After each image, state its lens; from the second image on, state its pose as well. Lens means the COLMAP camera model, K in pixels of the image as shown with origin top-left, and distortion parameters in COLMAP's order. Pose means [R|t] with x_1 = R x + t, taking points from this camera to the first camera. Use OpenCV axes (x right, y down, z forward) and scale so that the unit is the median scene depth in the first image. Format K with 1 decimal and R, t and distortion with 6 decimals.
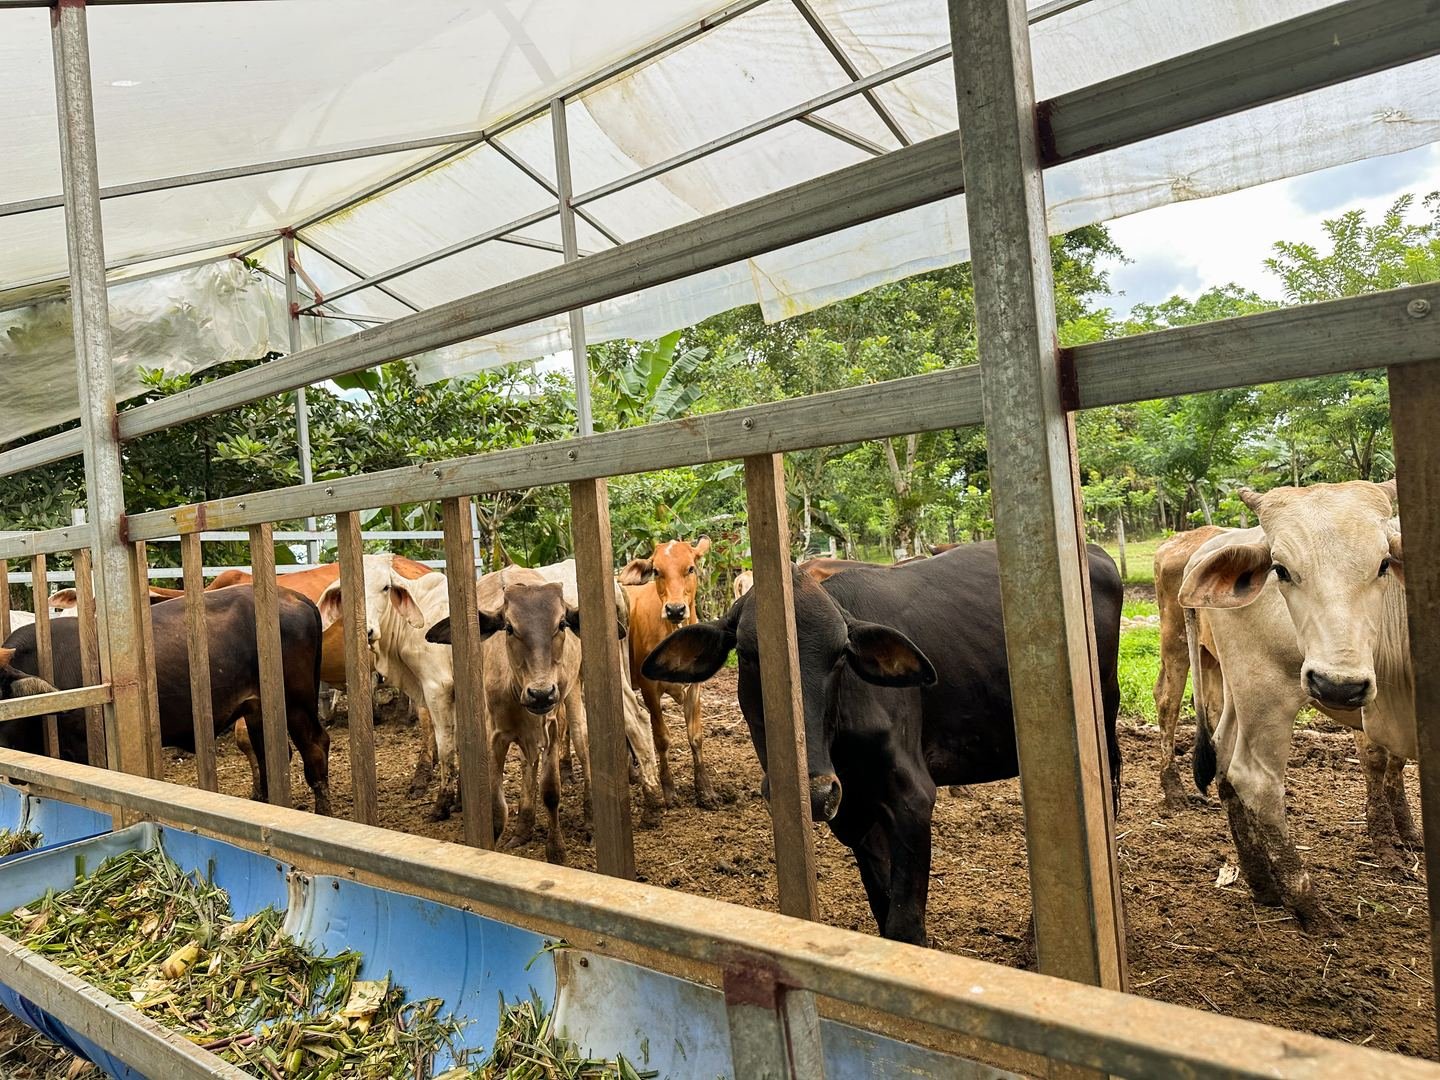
lens RADIAL K [[1046.2, 0, 720.0], [0, 1046.2, 540.0], [0, 0, 1]] dist [0.000266, 0.000672]
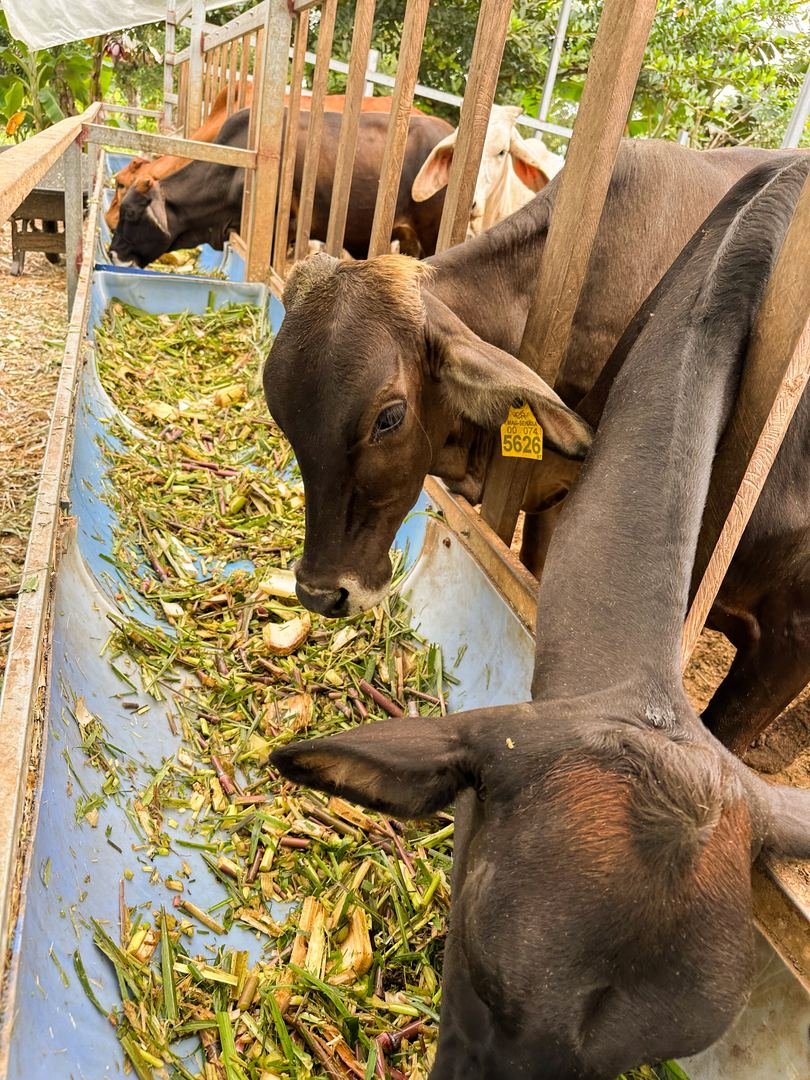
lens RADIAL K [[784.7, 0, 405.4], [0, 784.7, 553.5], [0, 0, 1]] dist [0.000266, 0.000672]
pose [[0.814030, 0.448857, -0.368622, 0.076842], [-0.250337, 0.843817, 0.474662, 0.077056], [0.524105, -0.294110, 0.799258, 0.344250]]
